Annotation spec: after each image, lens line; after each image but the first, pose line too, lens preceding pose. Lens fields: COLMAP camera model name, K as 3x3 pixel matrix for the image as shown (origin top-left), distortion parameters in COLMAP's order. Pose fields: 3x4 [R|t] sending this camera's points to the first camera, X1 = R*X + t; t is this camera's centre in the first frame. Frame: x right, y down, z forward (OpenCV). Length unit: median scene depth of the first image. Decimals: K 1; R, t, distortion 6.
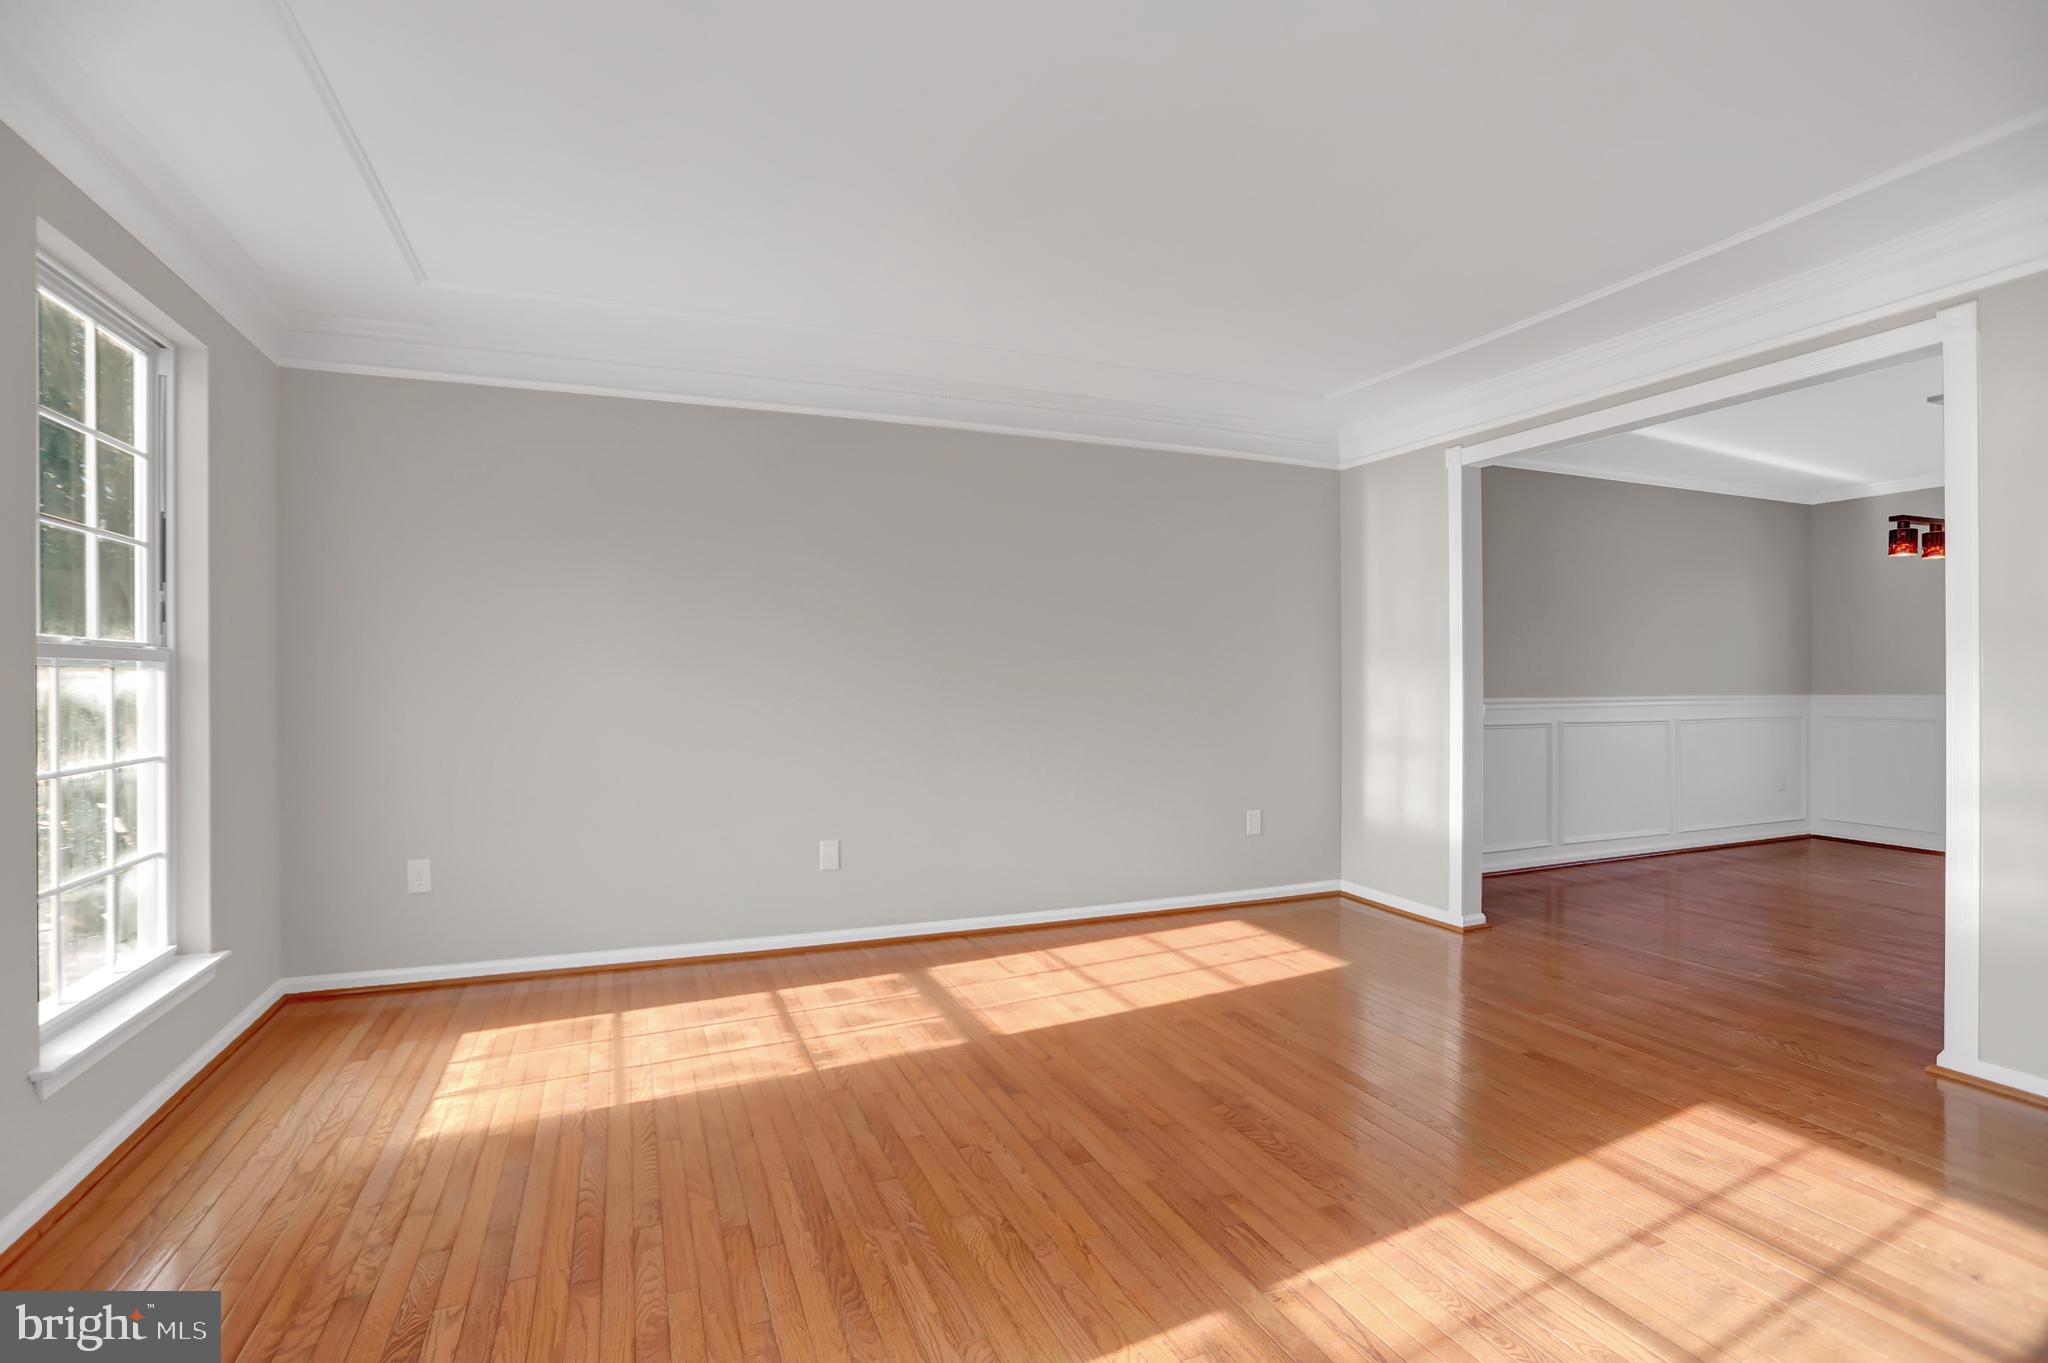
lens RADIAL K [[1008.2, 0, 1016.0], [0, 1008.2, 678.0], [0, 0, 1]] dist [-0.076309, 0.025012]
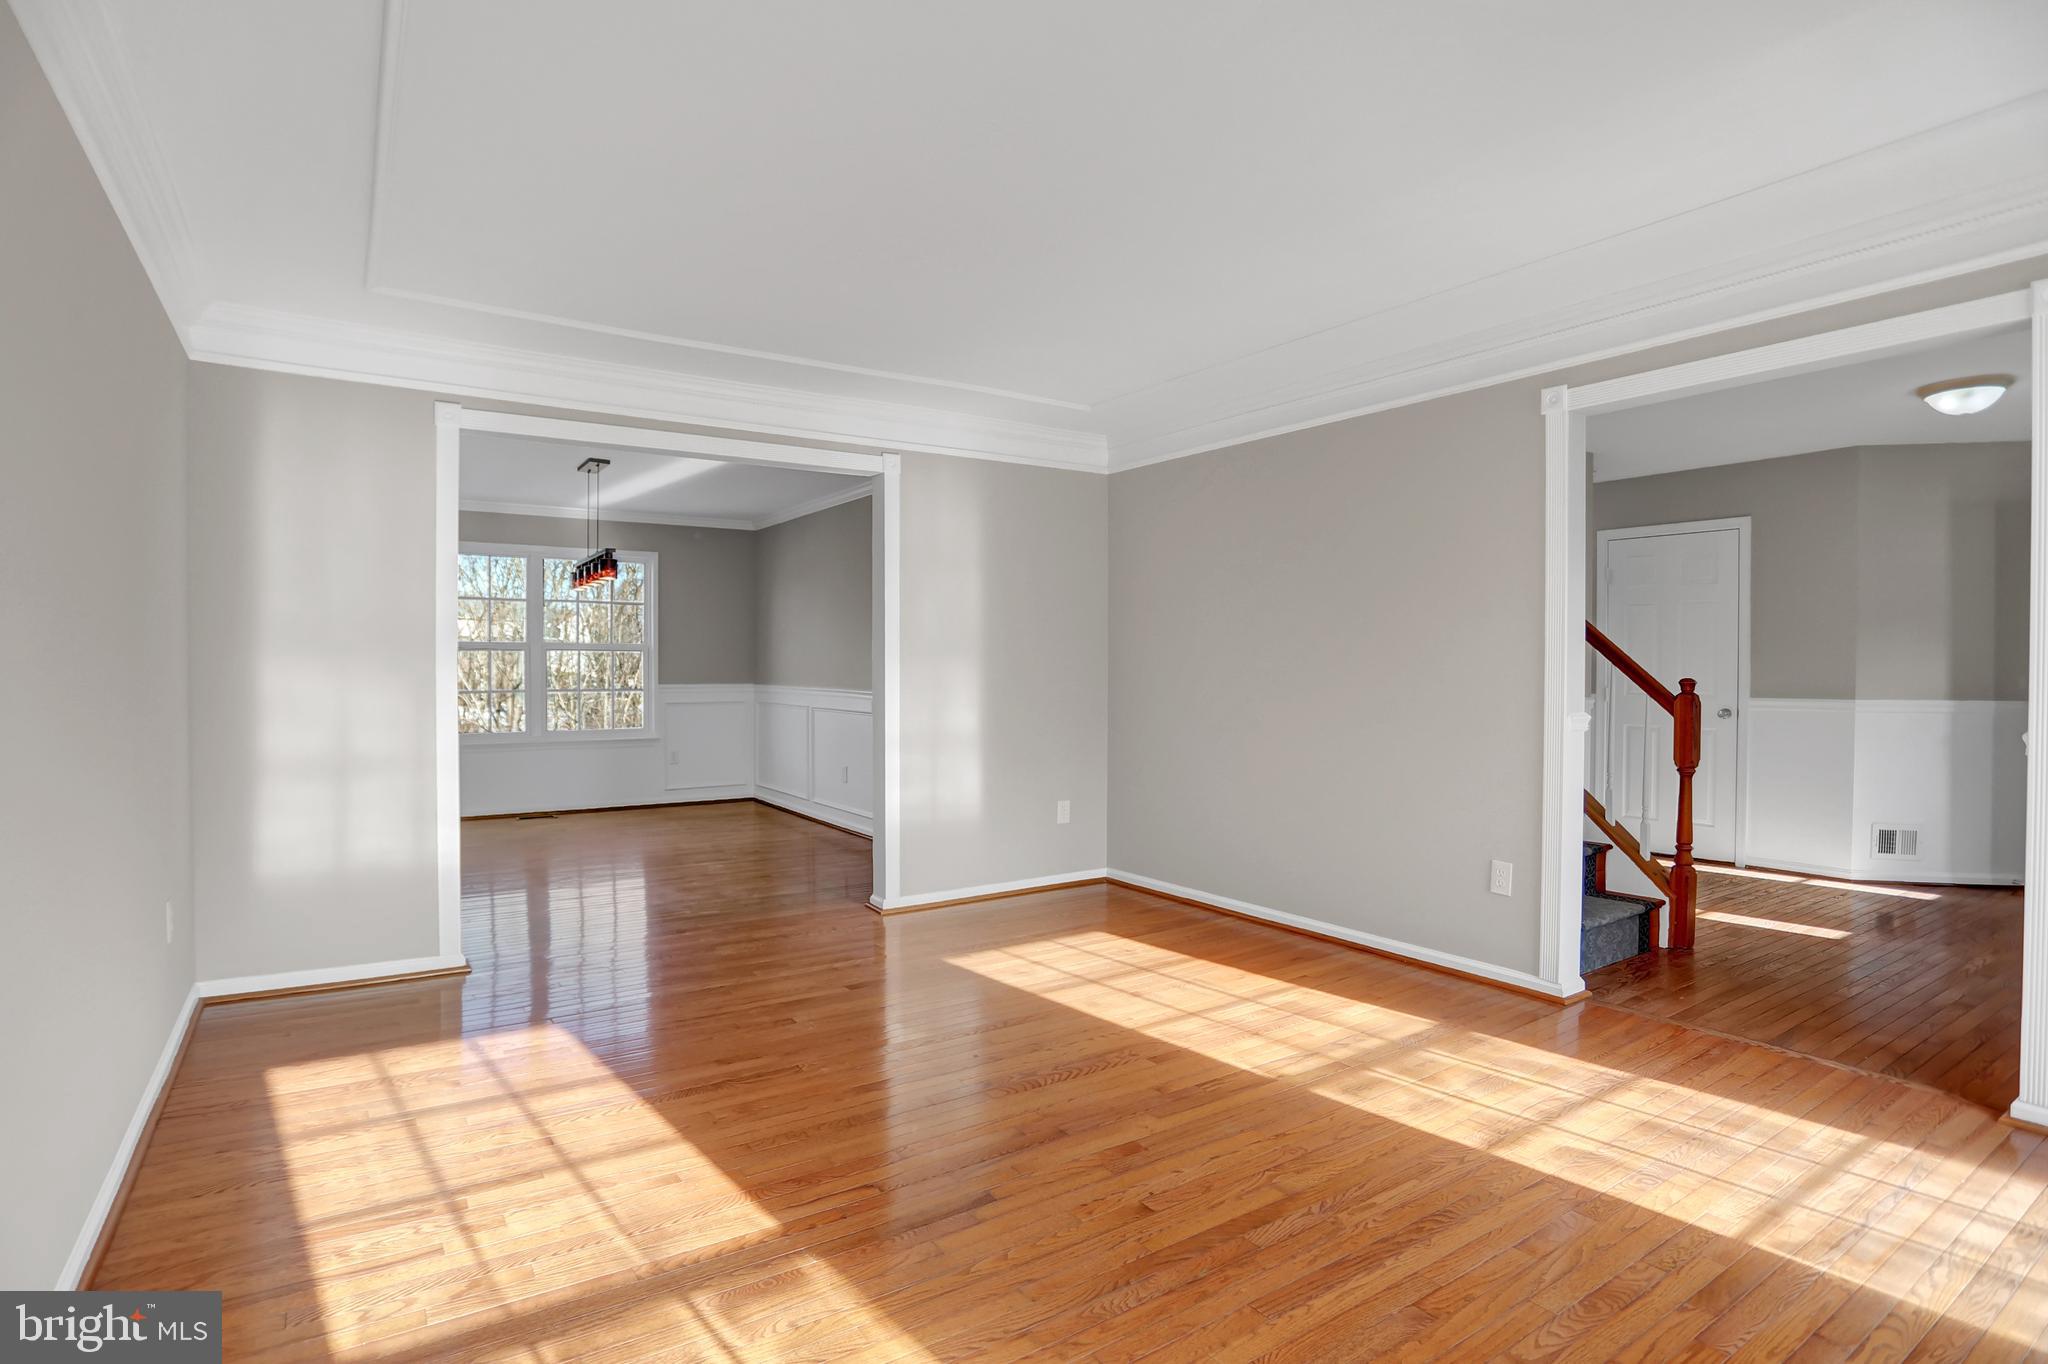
lens RADIAL K [[1008.2, 0, 1016.0], [0, 1008.2, 678.5], [0, 0, 1]] dist [-0.076309, 0.025012]
pose [[-0.205782, -0.010204, 0.978545, -0.881684], [-0.001709, 0.999948, 0.010068, -0.014348], [-0.978596, 0.000399, -0.205789, 1.283186]]
